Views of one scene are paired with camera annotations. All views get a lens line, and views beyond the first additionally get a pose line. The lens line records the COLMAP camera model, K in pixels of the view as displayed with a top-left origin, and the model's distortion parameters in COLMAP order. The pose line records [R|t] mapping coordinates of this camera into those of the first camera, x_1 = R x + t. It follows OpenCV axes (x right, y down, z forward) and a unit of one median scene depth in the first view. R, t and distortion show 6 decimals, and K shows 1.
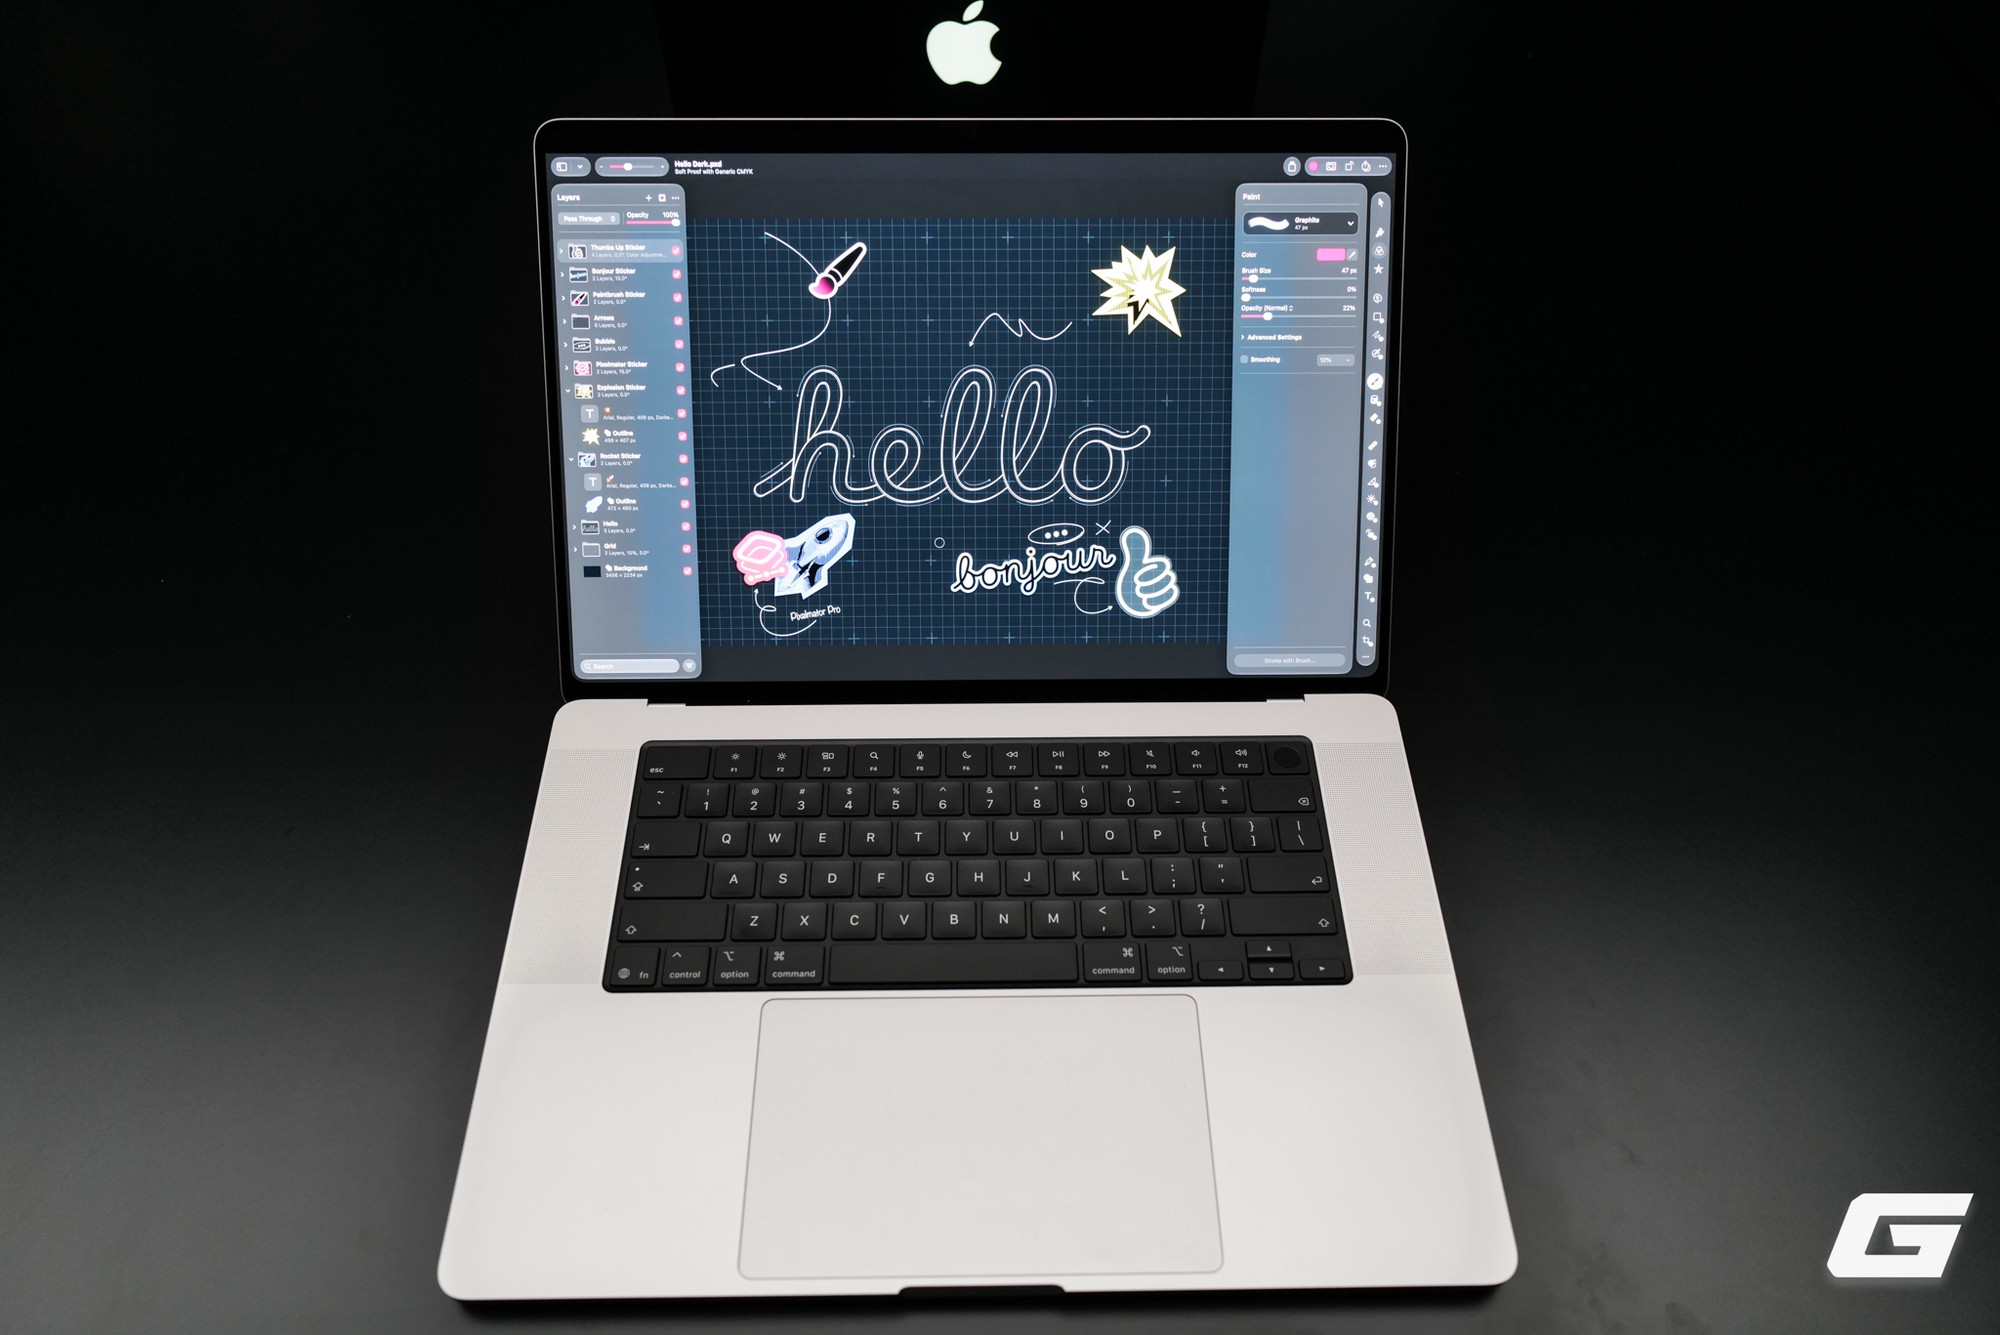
lens RADIAL K [[1474.5, 0, 1000.0], [0, 1474.5, 667.5], [0, 0, 1]] dist [-0.002190, -0.004259]
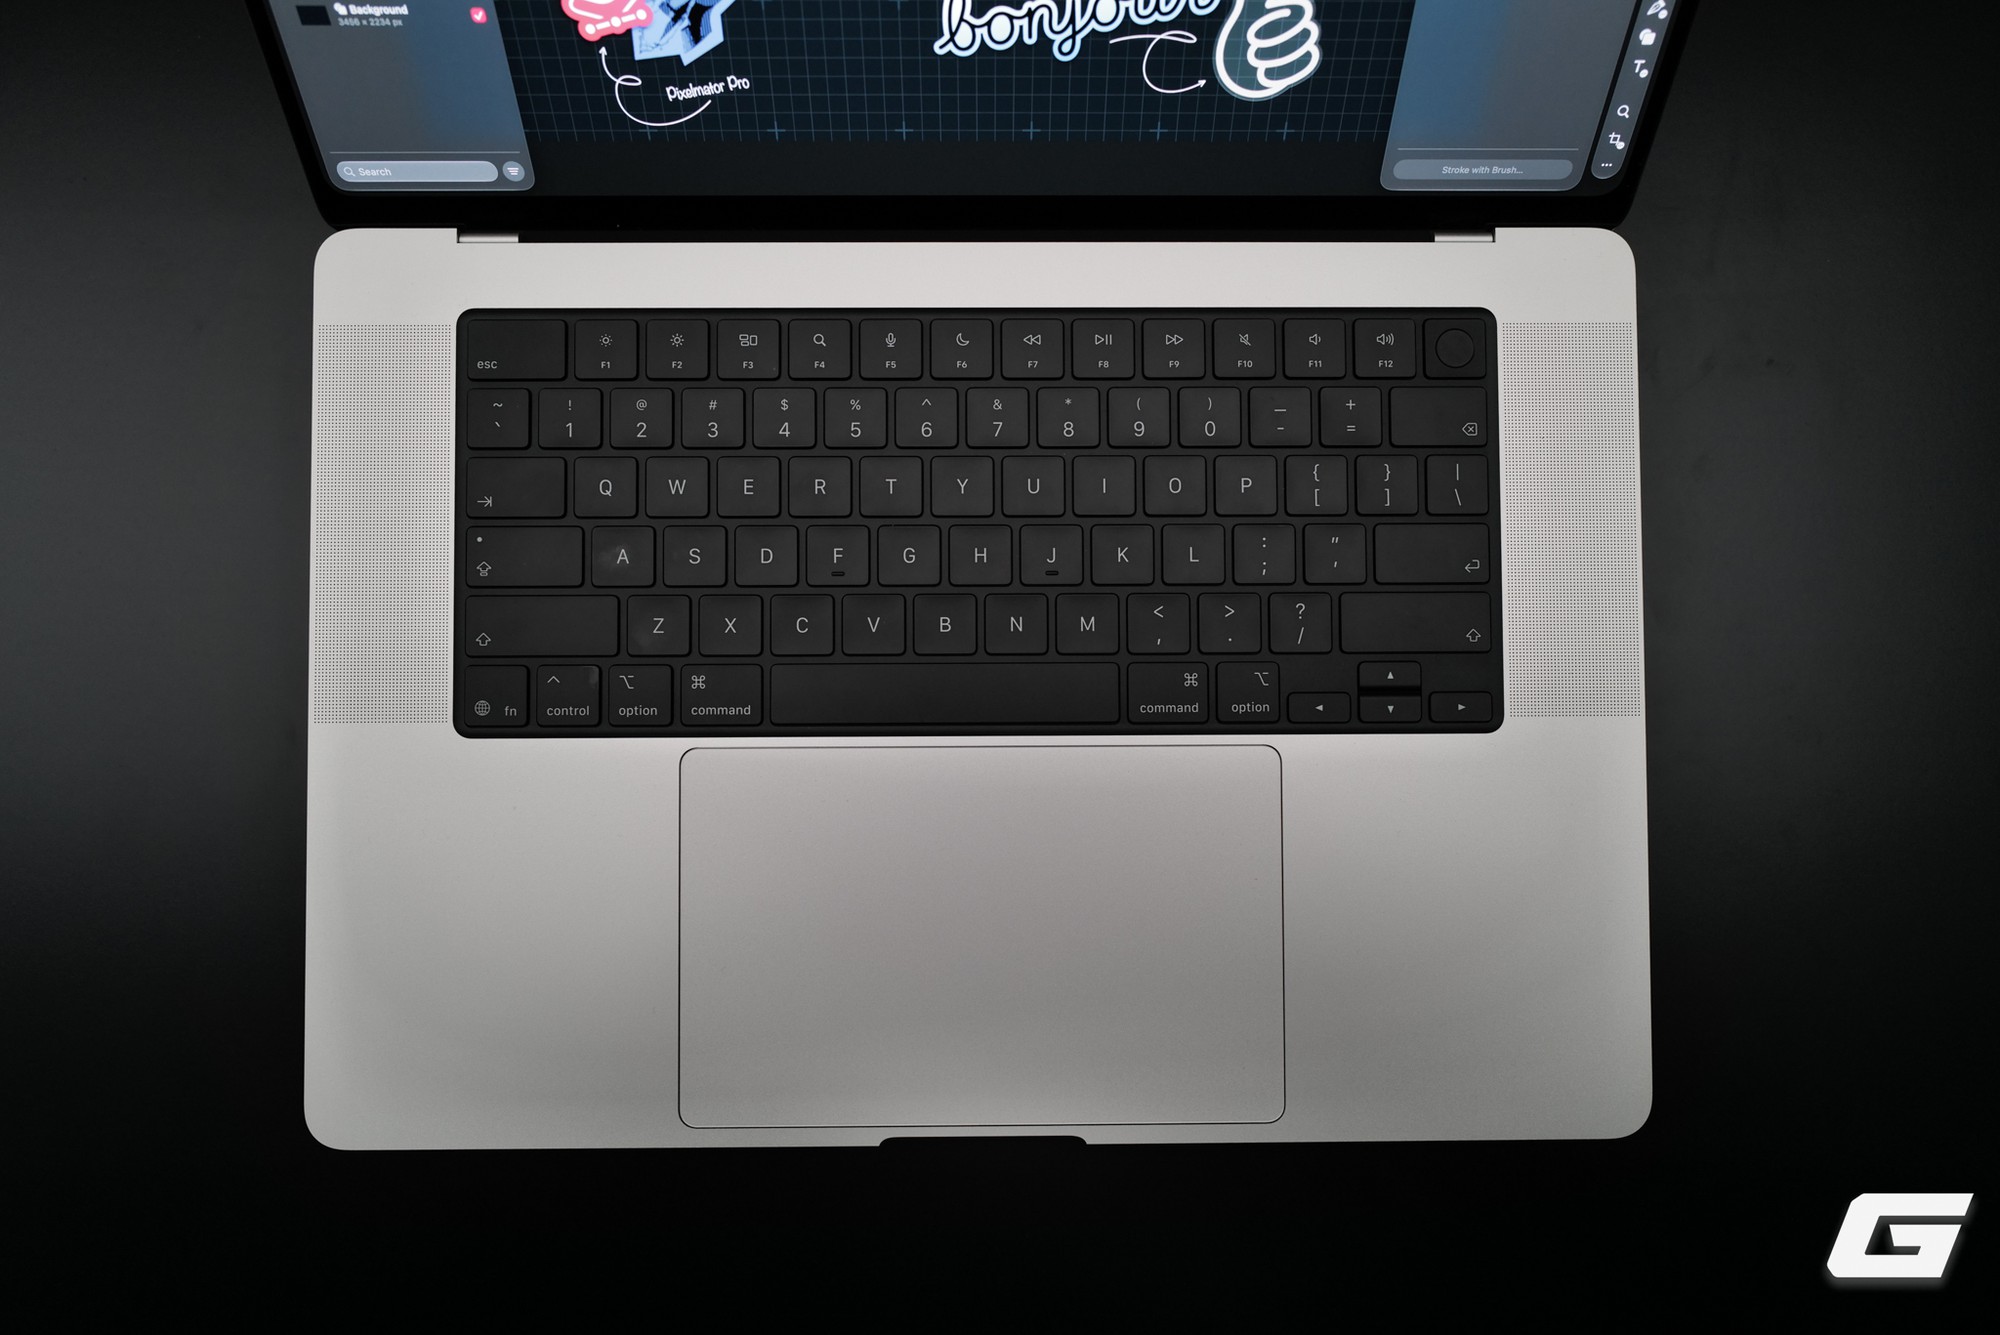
lens RADIAL K [[1474.5, 0, 1000.0], [0, 1474.5, 667.5], [0, 0, 1]] dist [-0.002190, -0.004259]
pose [[0.999941, 0.009804, 0.004622, -0.007721], [-0.010643, 0.807348, 0.589980, -0.210911], [0.002052, -0.589995, 0.807405, 0.398831]]
